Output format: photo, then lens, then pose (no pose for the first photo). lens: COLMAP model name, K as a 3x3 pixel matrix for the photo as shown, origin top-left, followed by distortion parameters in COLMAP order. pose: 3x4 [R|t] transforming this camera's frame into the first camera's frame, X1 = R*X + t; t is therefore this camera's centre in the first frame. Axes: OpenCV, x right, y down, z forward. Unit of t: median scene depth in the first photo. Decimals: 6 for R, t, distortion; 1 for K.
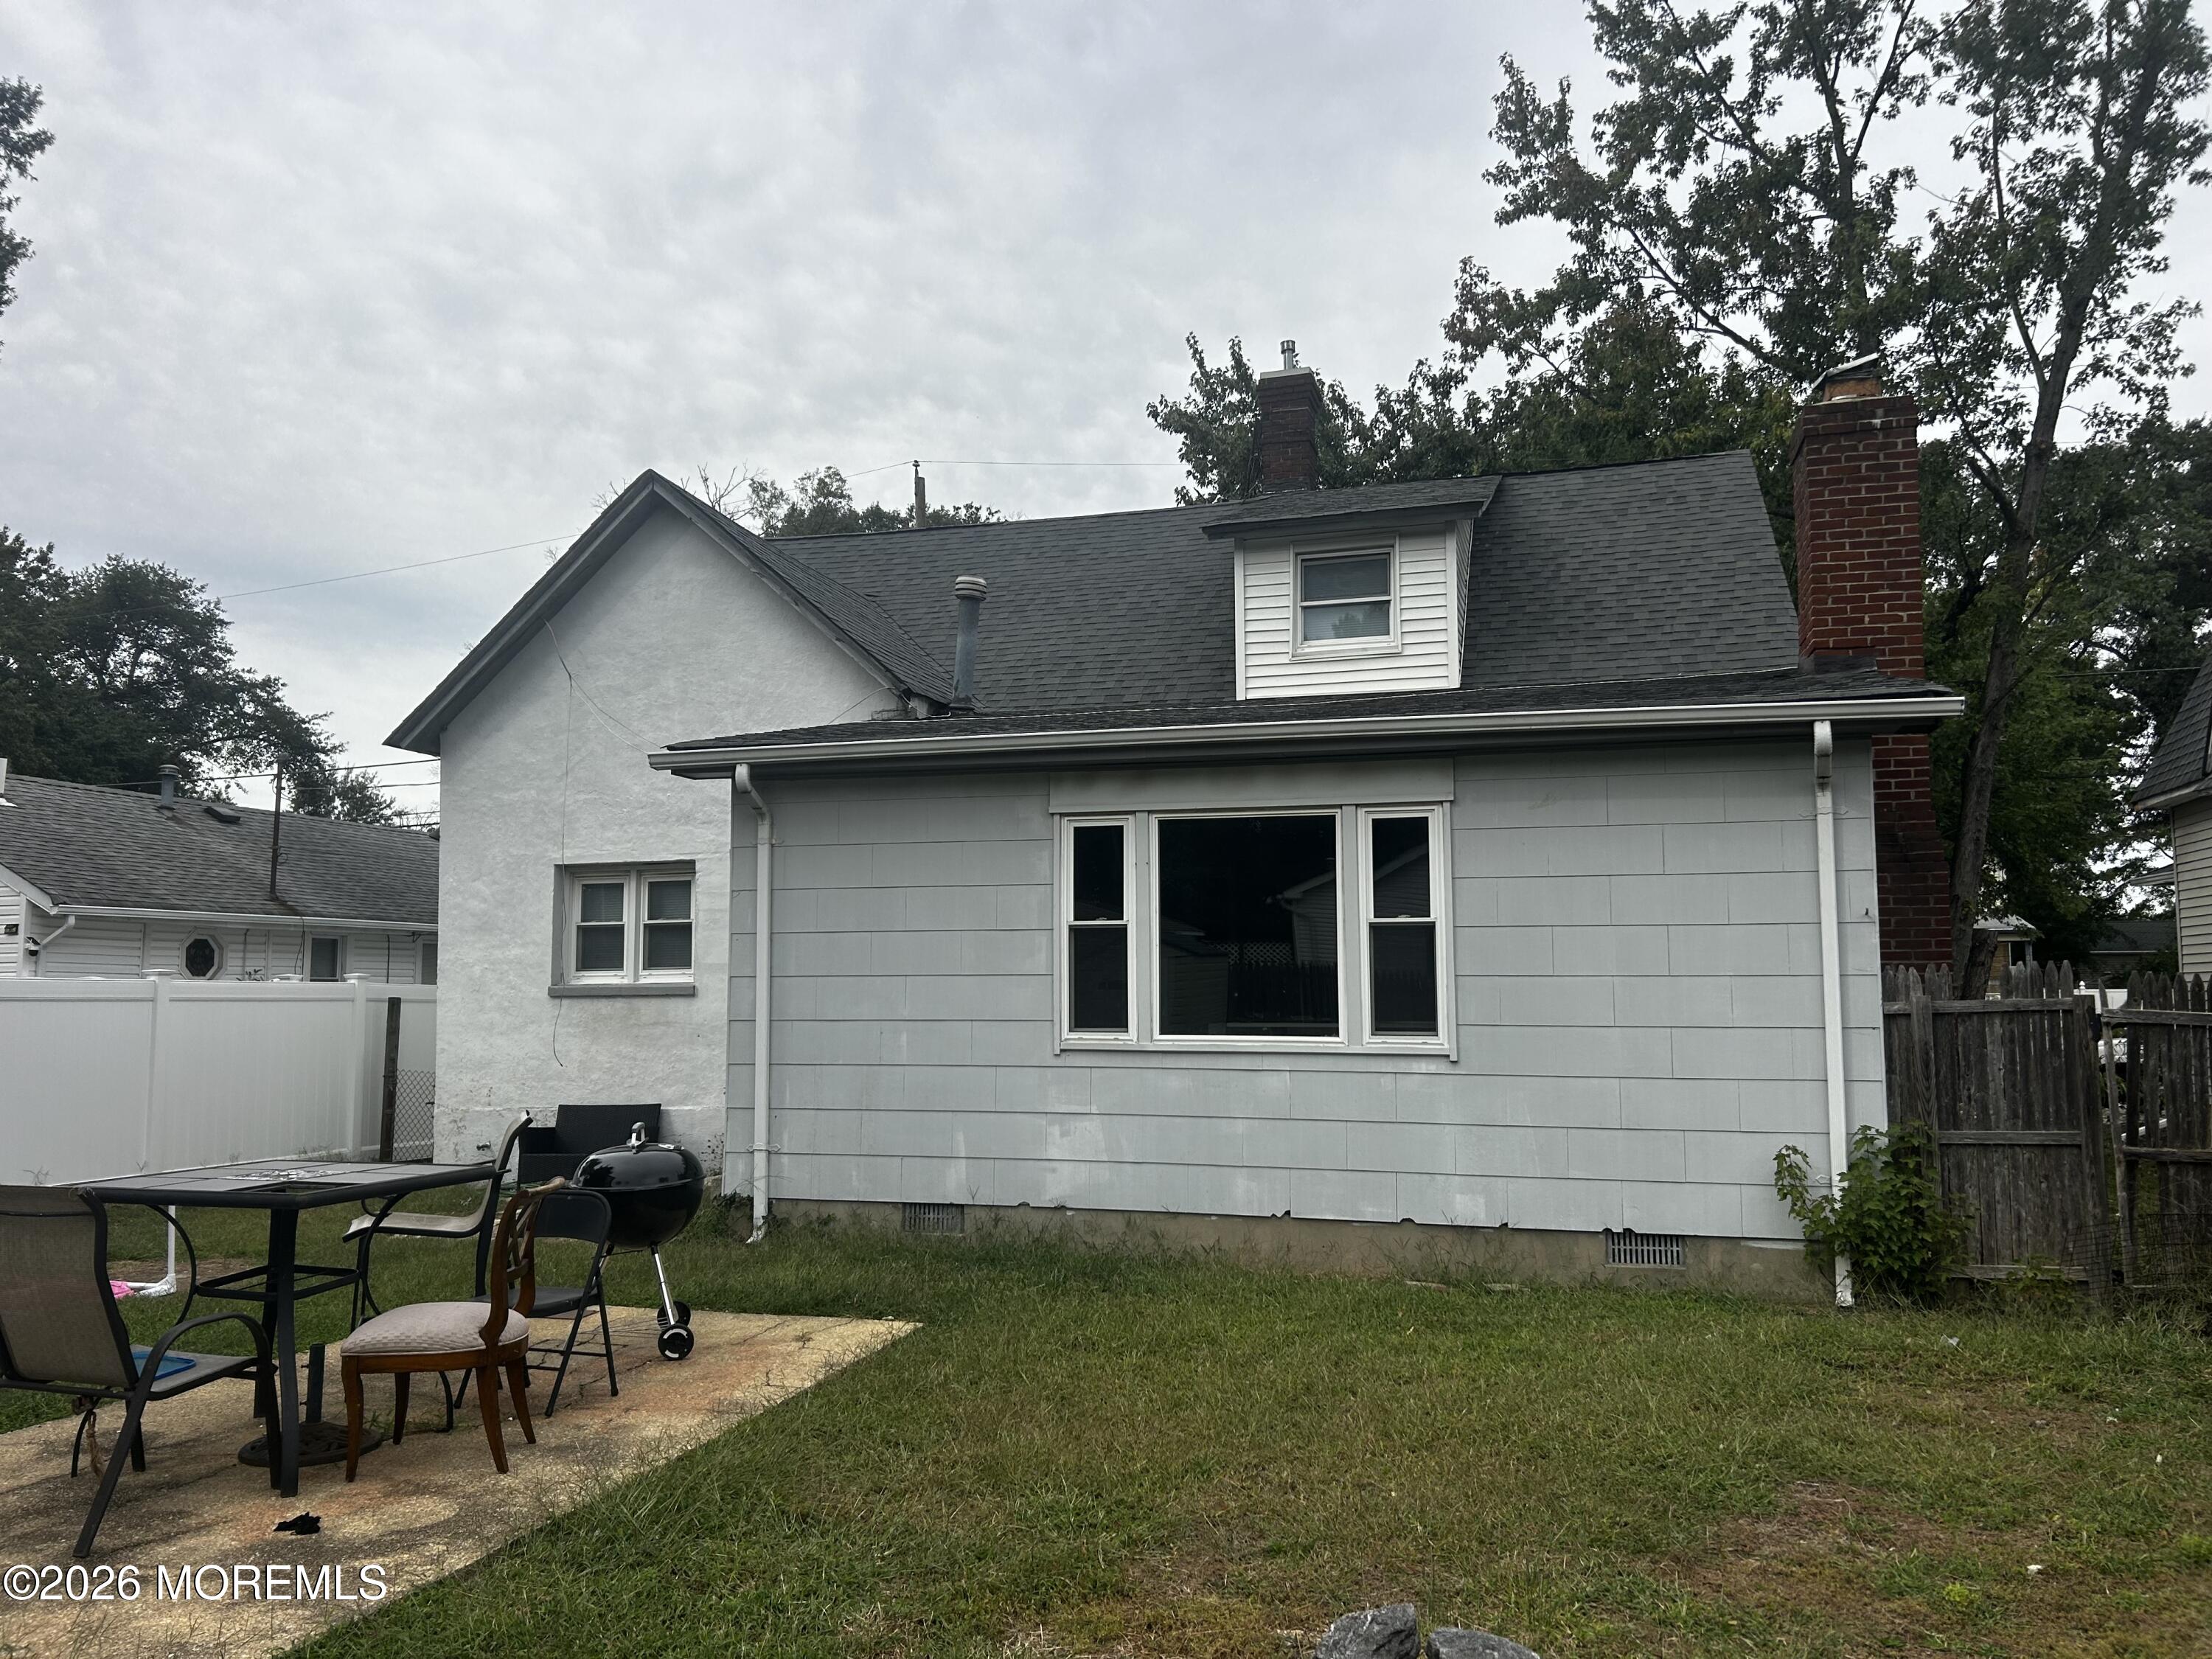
lens RADIAL K [[1657.6, 0, 1106.0], [0, 1657.6, 829.5], [0, 0, 1]] dist [0.037287, -0.004789]
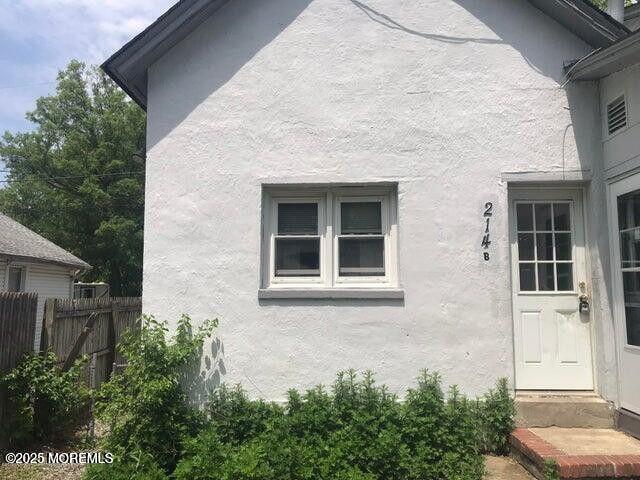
lens RADIAL K [[516.2, 0, 320.0], [0, 516.2, 240.0], [0, 0, 1]] dist [0.002235, 0.000115]
pose [[0.973091, 0.034387, 0.227843, -0.373888], [-0.031237, 0.999360, -0.017418, 0.065278], [-0.228296, 0.009832, 0.973542, 0.649639]]
